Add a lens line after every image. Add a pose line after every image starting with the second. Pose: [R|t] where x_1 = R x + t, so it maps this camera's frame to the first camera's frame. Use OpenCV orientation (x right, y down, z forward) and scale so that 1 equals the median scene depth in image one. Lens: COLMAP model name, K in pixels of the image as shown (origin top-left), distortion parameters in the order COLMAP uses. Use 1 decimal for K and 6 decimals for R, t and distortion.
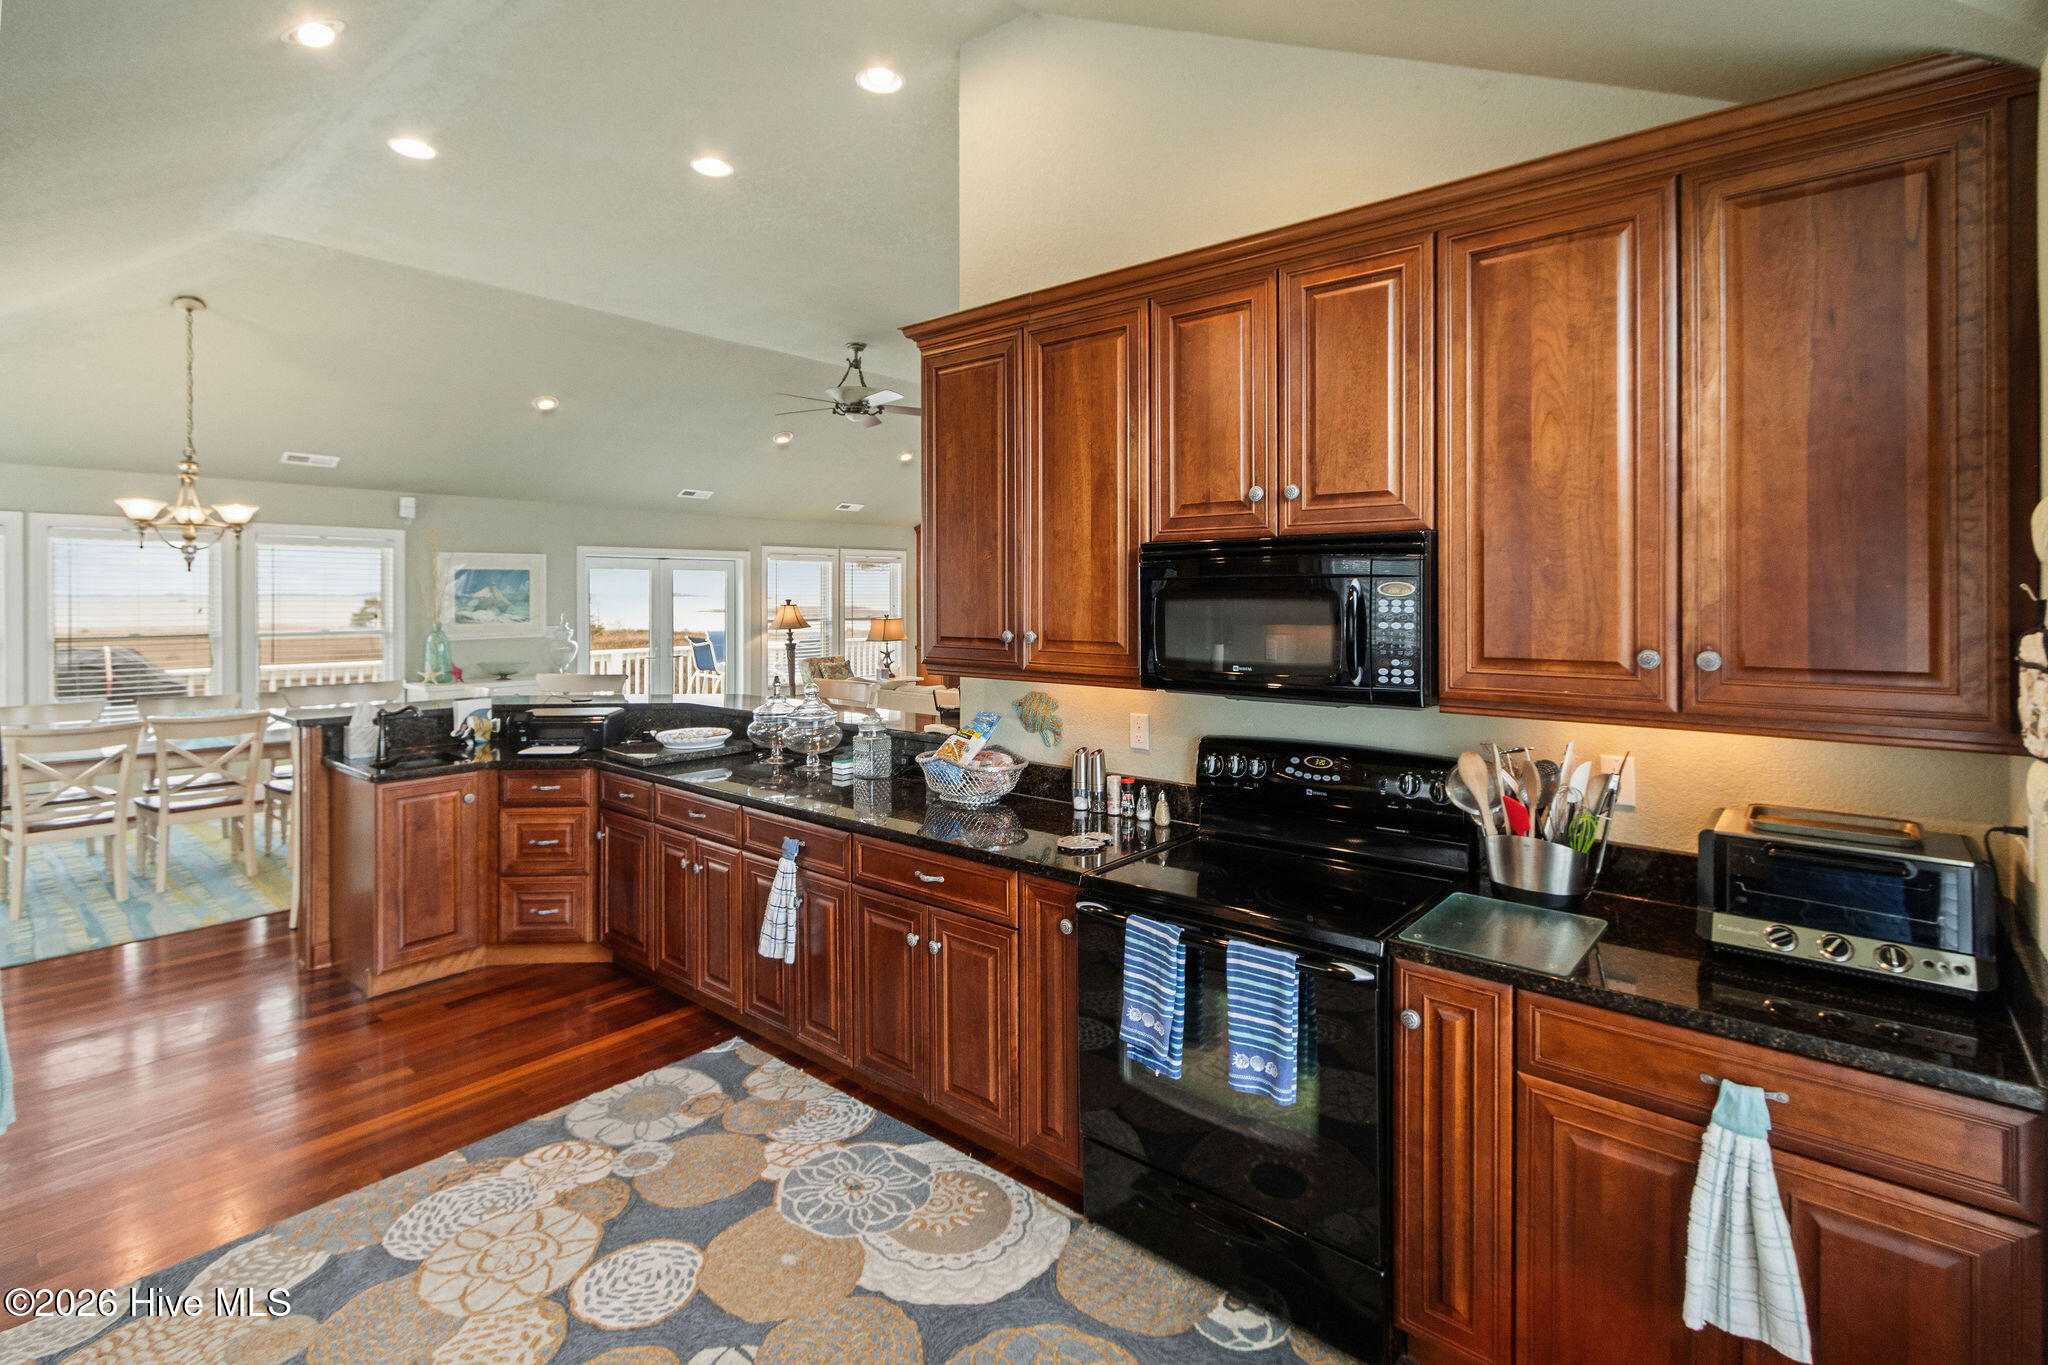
lens RADIAL K [[941.3, 0, 1002.5], [0, 941.3, 602.5], [0, 0, 1]] dist [0.008038, -0.001942]
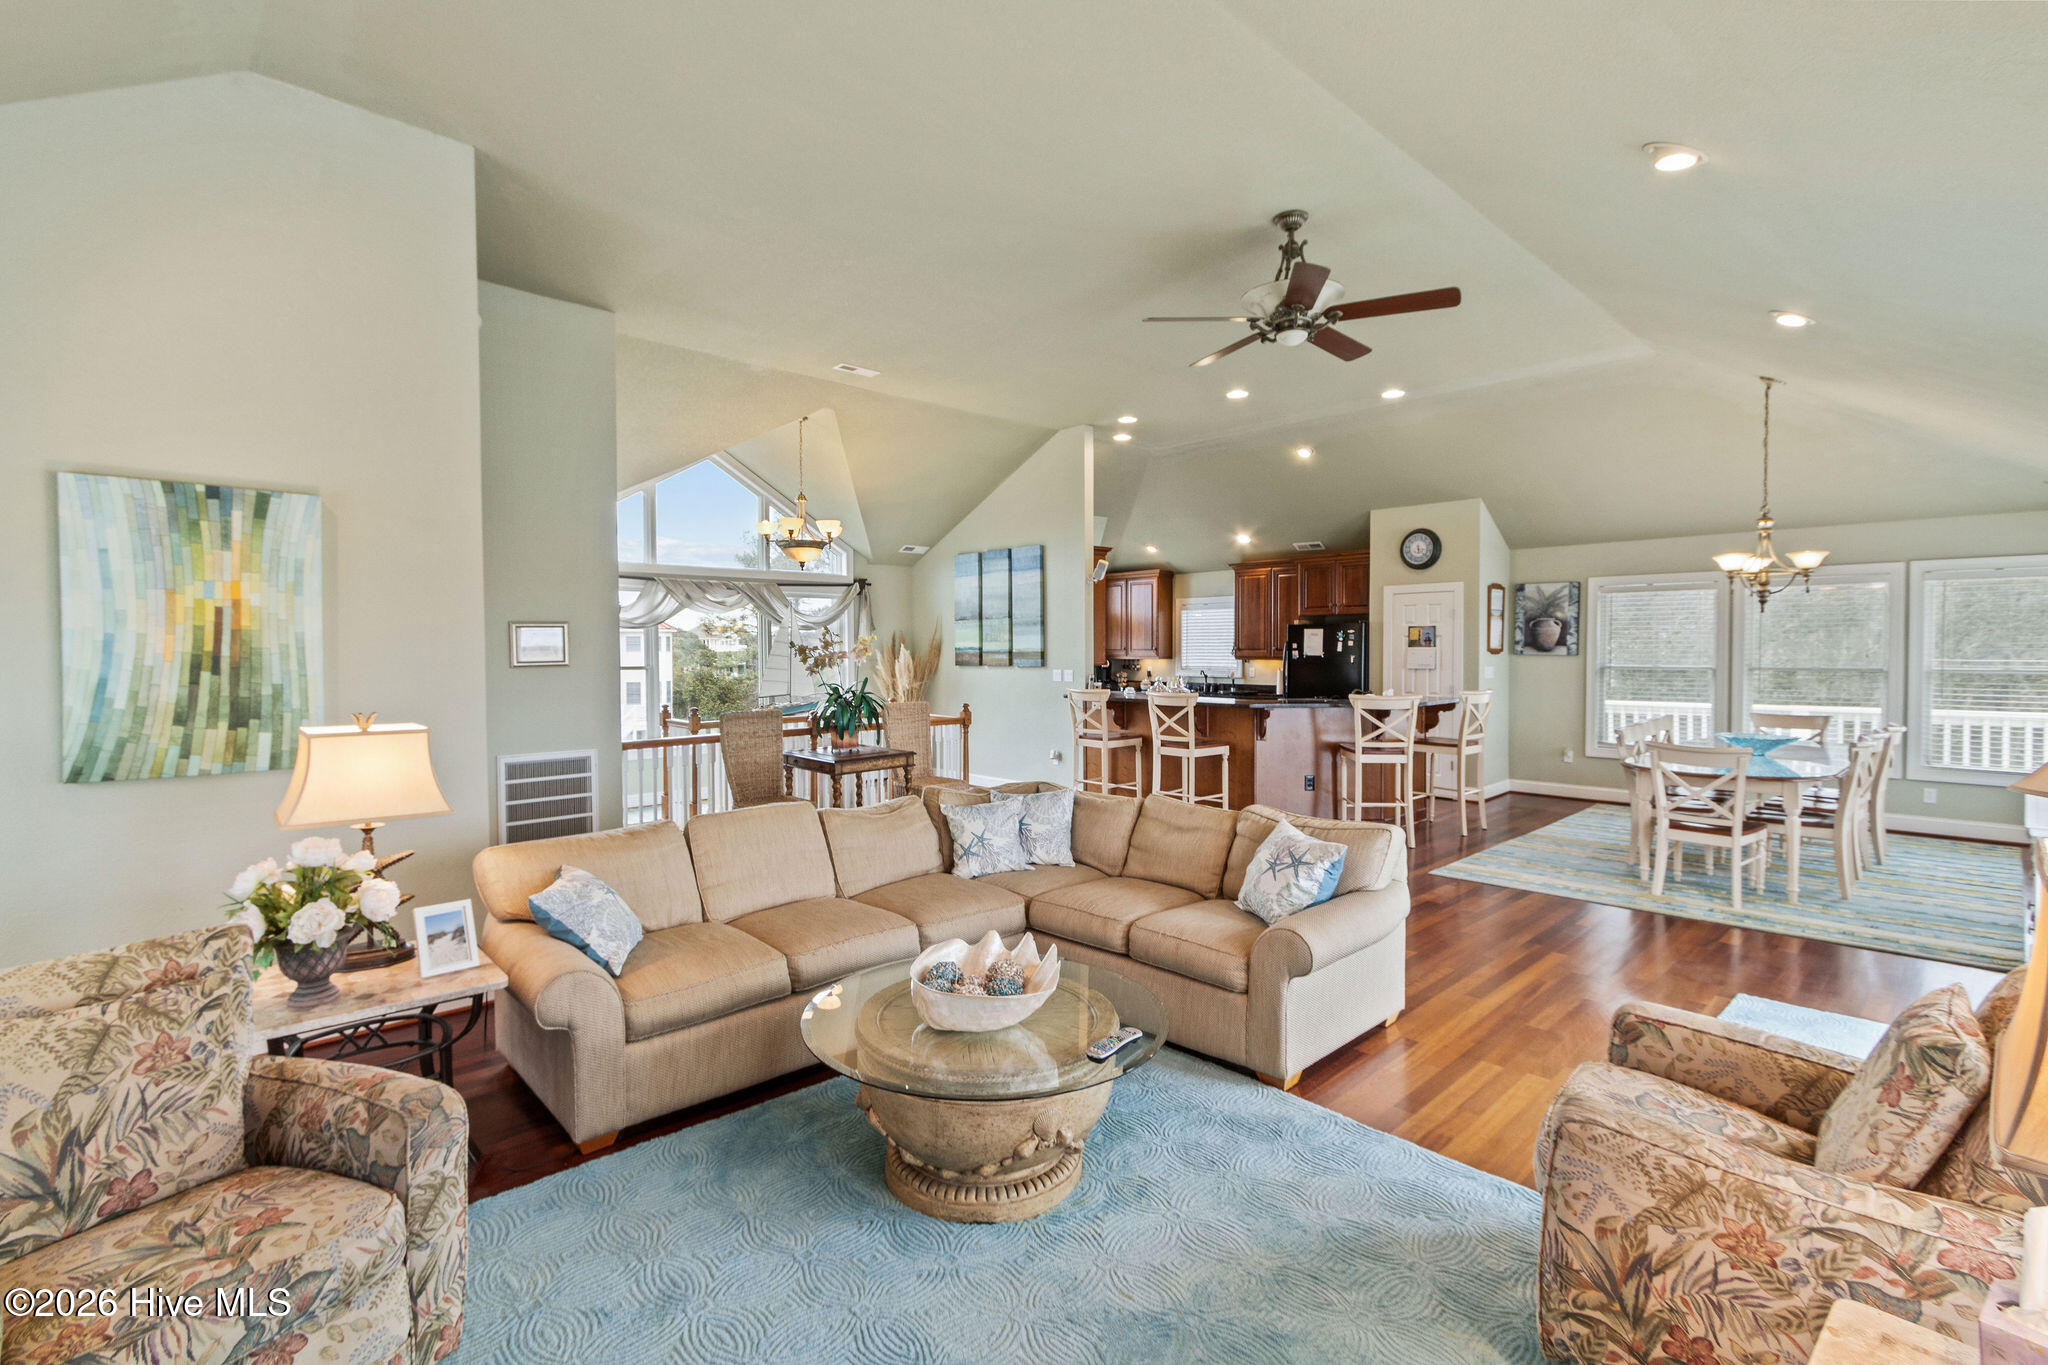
lens RADIAL K [[941.3, 0, 1018.8], [0, 941.3, 662.1], [0, 0, 1]] dist [0.008038, -0.001942]
pose [[-0.995887, 0.002766, 0.090564, -0.031015], [0.005195, 0.999633, 0.026595, -0.005209], [-0.090457, 0.026956, -0.995536, 1.586292]]
